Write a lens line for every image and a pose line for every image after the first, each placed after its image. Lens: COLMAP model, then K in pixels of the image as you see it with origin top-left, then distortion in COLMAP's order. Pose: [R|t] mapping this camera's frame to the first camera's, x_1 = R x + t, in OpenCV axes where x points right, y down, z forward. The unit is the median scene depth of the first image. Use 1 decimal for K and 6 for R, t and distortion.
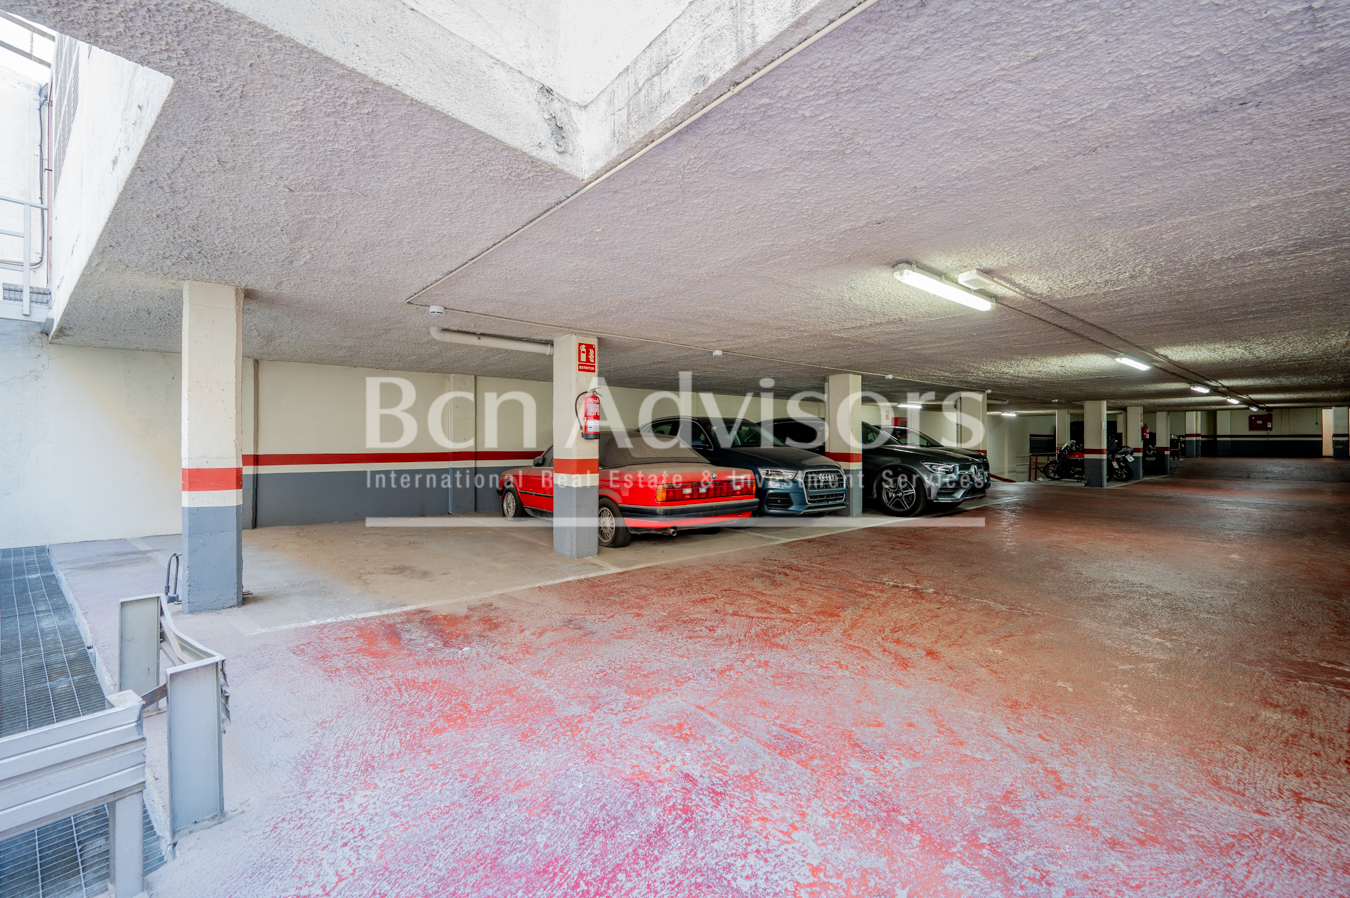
lens RADIAL K [[529.8, 0, 669.2], [0, 529.8, 421.4], [0, 0, 1]] dist [0.000148, -0.000101]
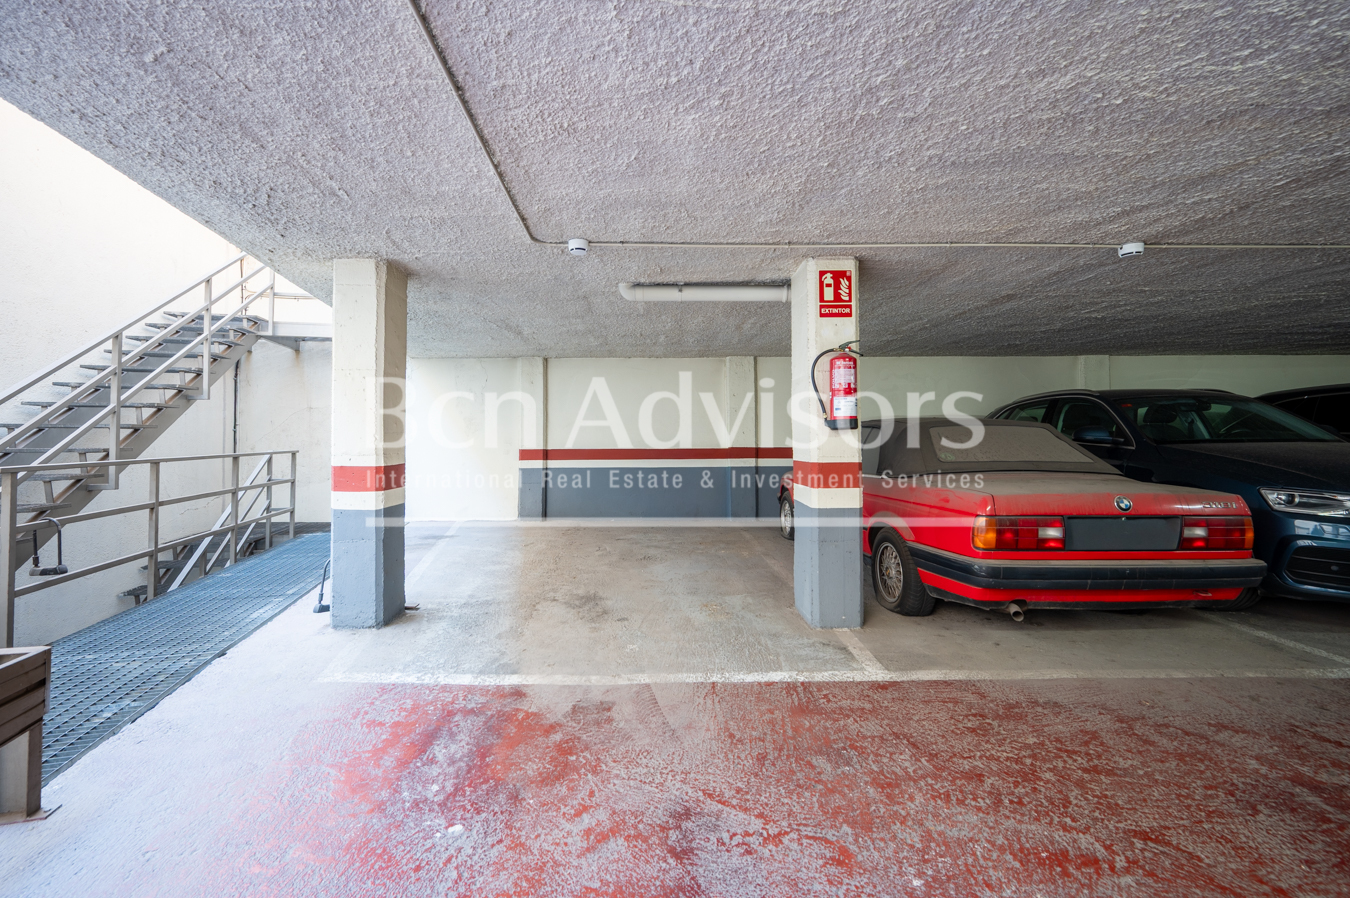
lens RADIAL K [[529.8, 0, 669.2], [0, 529.8, 421.4], [0, 0, 1]] dist [0.000148, -0.000101]
pose [[0.785094, -0.023609, -0.618927, 0.065841], [0.029685, 0.999559, -0.000473, 0.019332], [0.618665, -0.018002, 0.785448, 0.417090]]
